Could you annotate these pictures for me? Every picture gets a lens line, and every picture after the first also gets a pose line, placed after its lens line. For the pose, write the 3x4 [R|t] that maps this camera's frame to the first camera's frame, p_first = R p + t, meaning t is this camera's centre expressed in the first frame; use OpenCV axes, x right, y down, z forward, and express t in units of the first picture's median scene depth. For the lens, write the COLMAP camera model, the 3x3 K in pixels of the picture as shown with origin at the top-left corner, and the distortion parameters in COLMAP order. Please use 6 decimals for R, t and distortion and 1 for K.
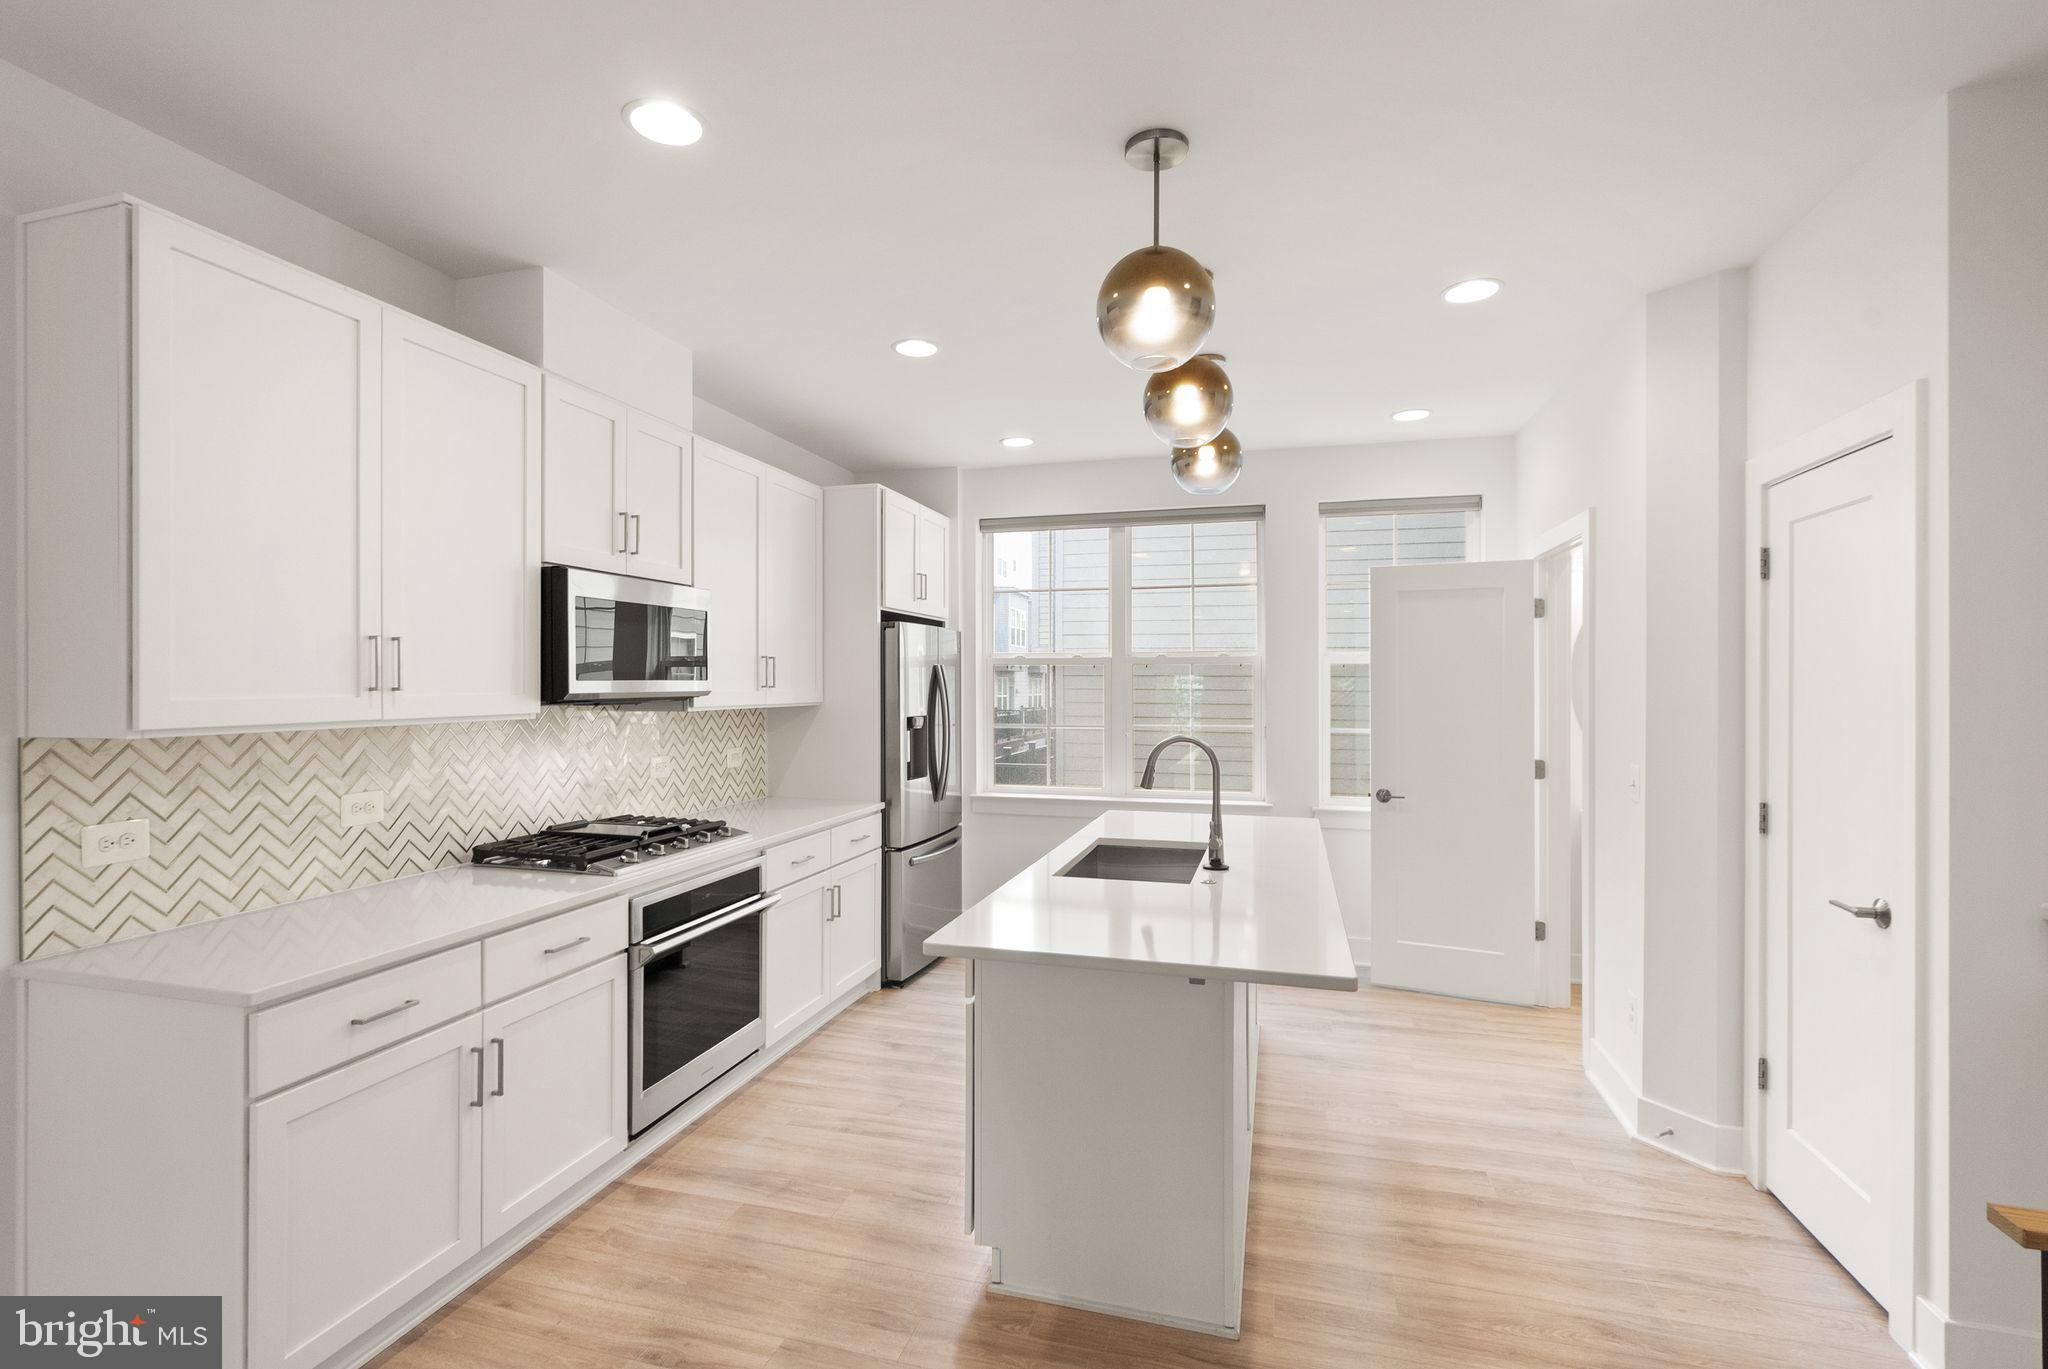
lens RADIAL K [[925.2, 0, 1024.0], [0, 925.2, 684.5], [0, 0, 1]] dist [0.001282, 0.000067]
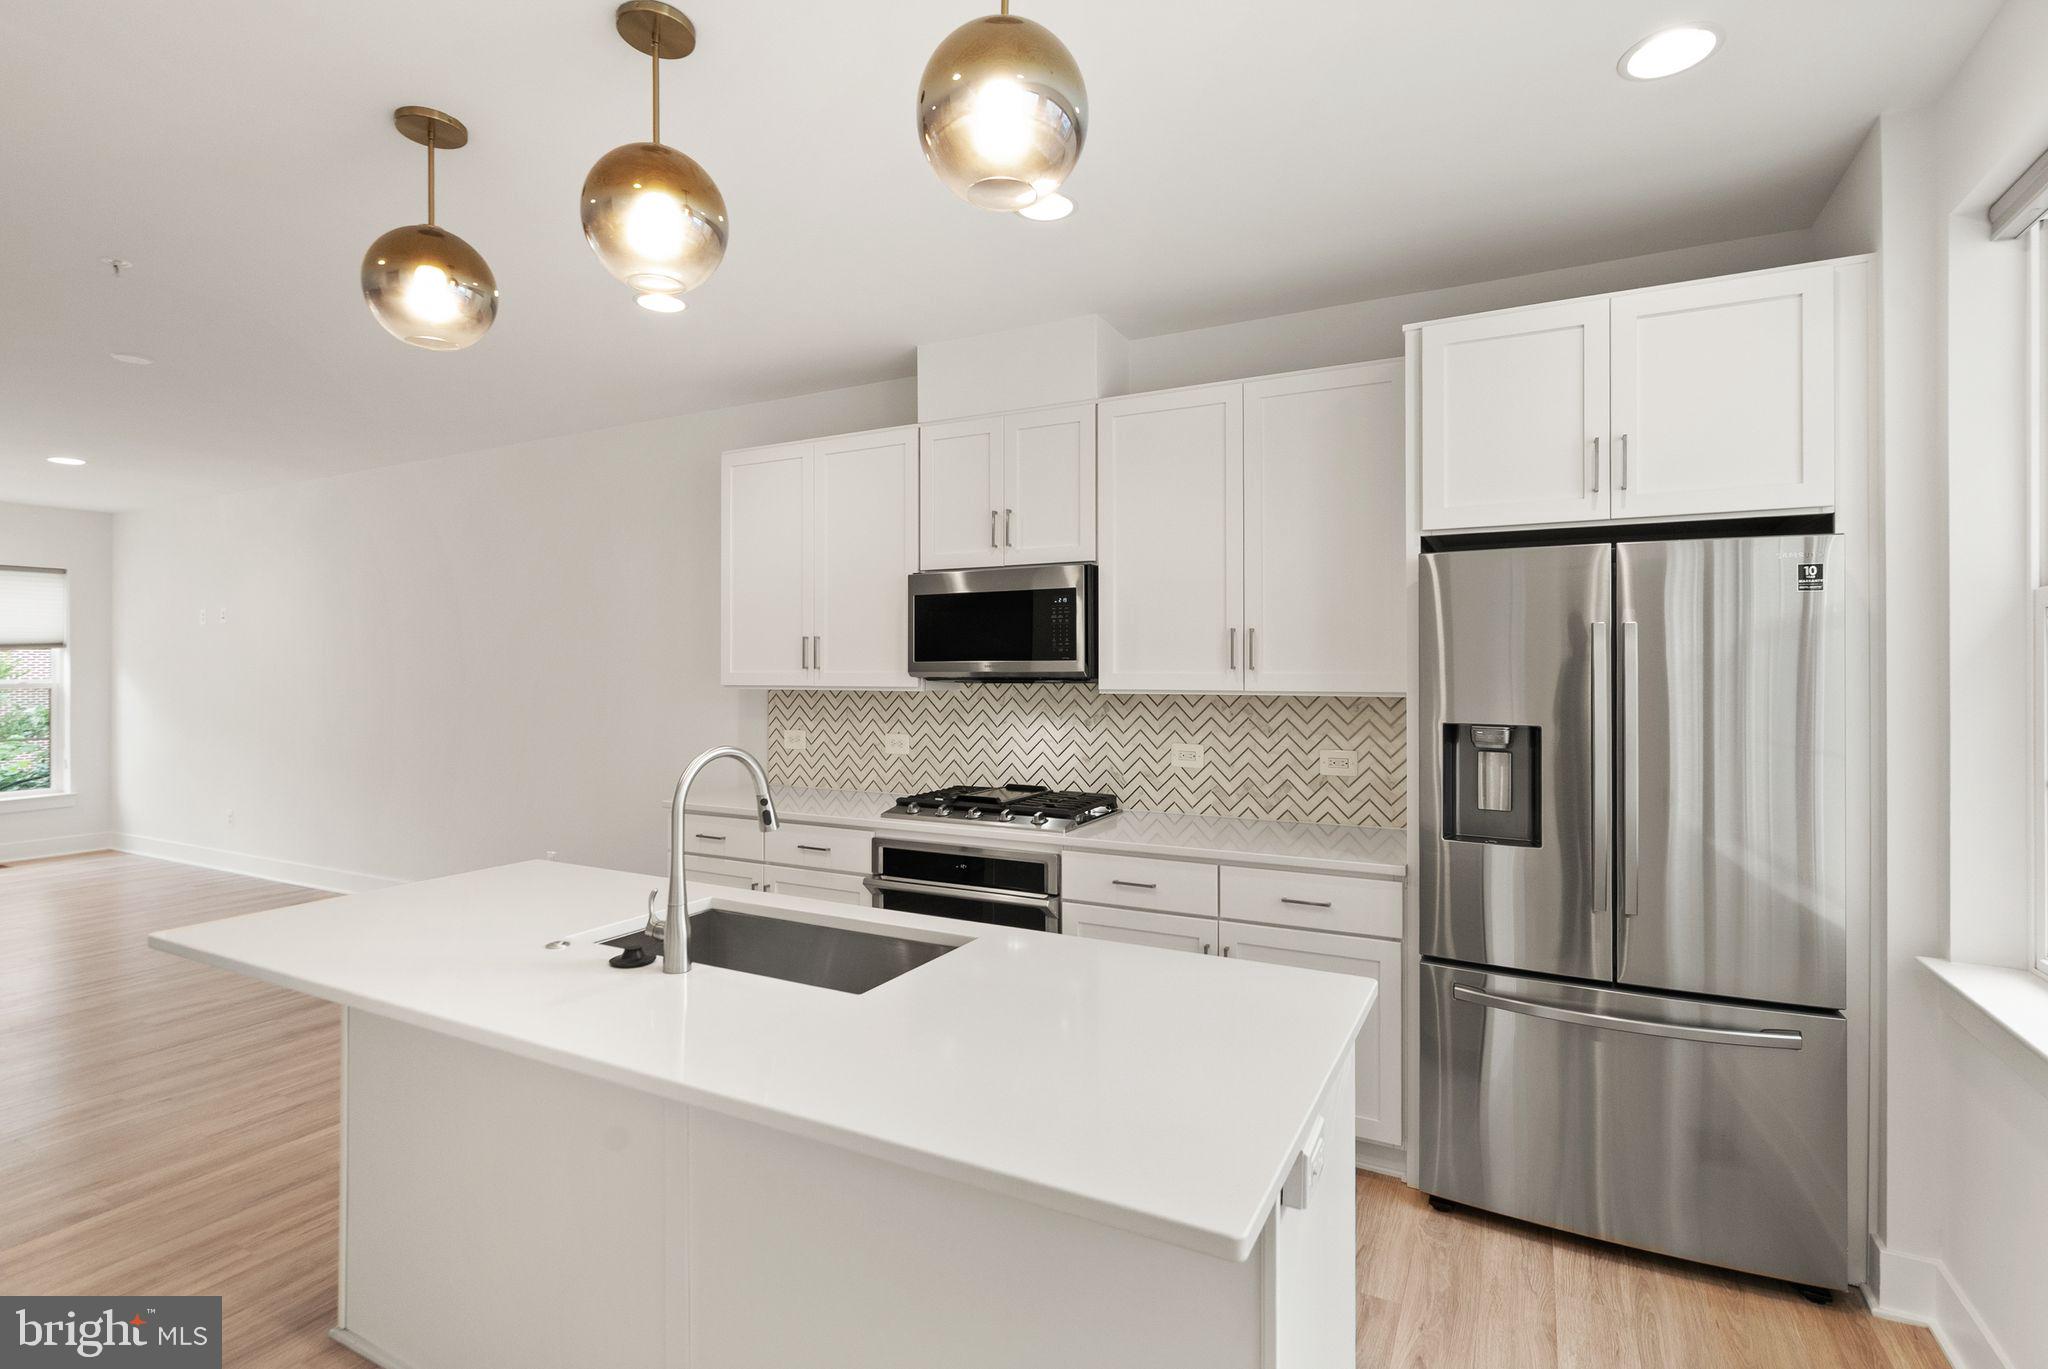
lens RADIAL K [[964.8, 0, 1015.7], [0, 964.8, 668.8], [0, 0, 1]] dist [0.004768, 0.000072]
pose [[-0.206132, -0.001006, -0.978524, 0.799191], [-0.001874, 0.999998, -0.000633, 0.006137], [0.978522, 0.001703, -0.206133, 1.437153]]
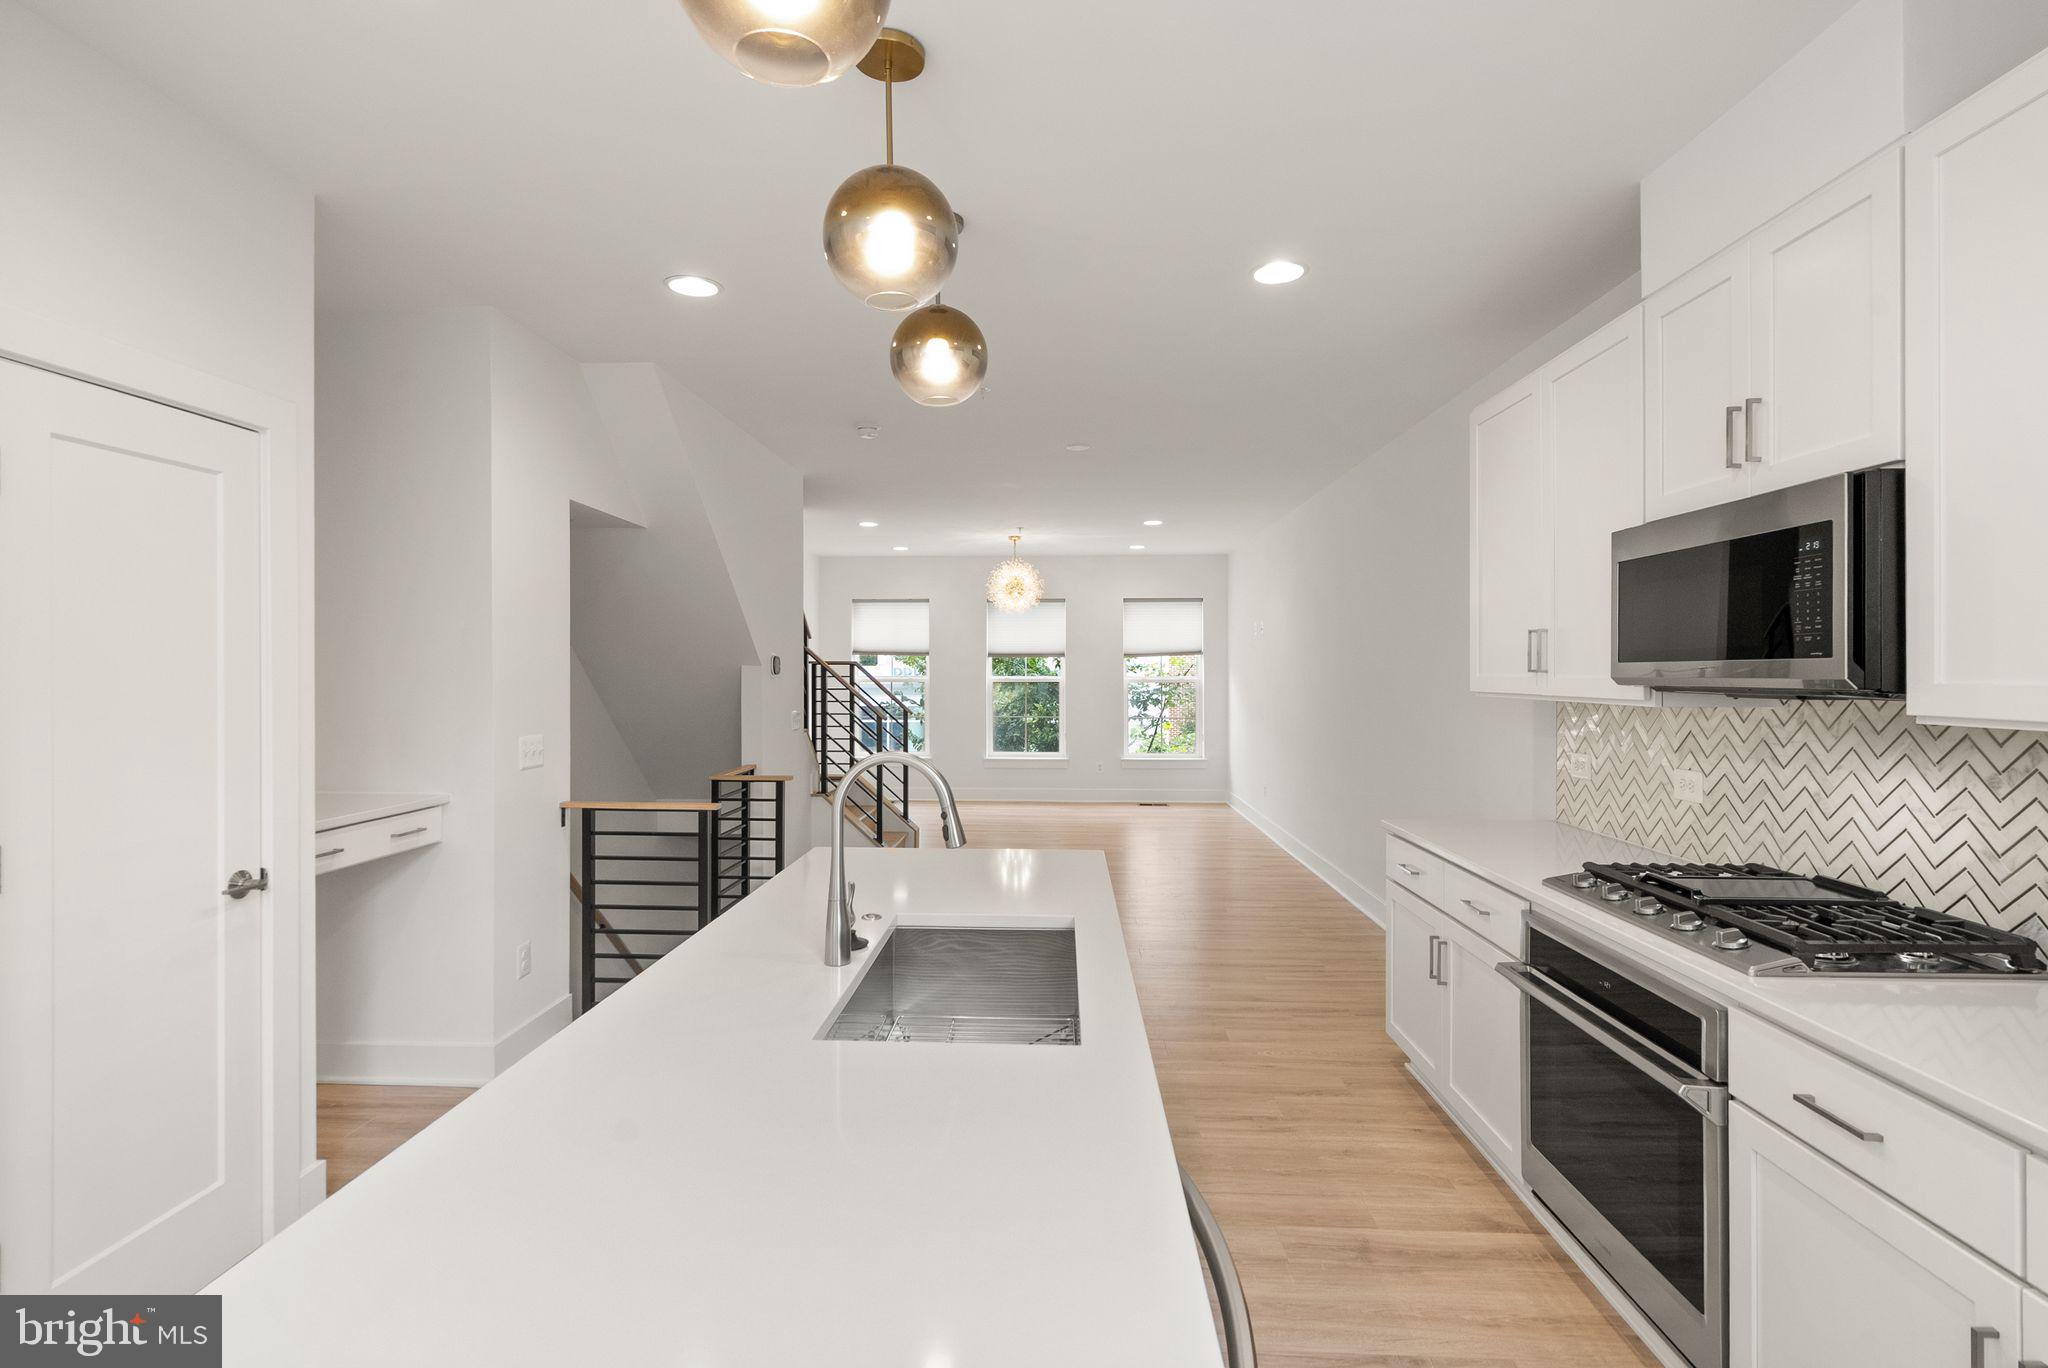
lens RADIAL K [[964.8, 0, 1015.7], [0, 964.8, 668.3], [0, 0, 1]] dist [0.004768, 0.000072]
pose [[-0.975591, -0.004085, -0.219558, 0.251422], [-0.004451, 0.999989, 0.001174, 0.003039], [0.219551, 0.002123, -0.975599, 1.777123]]
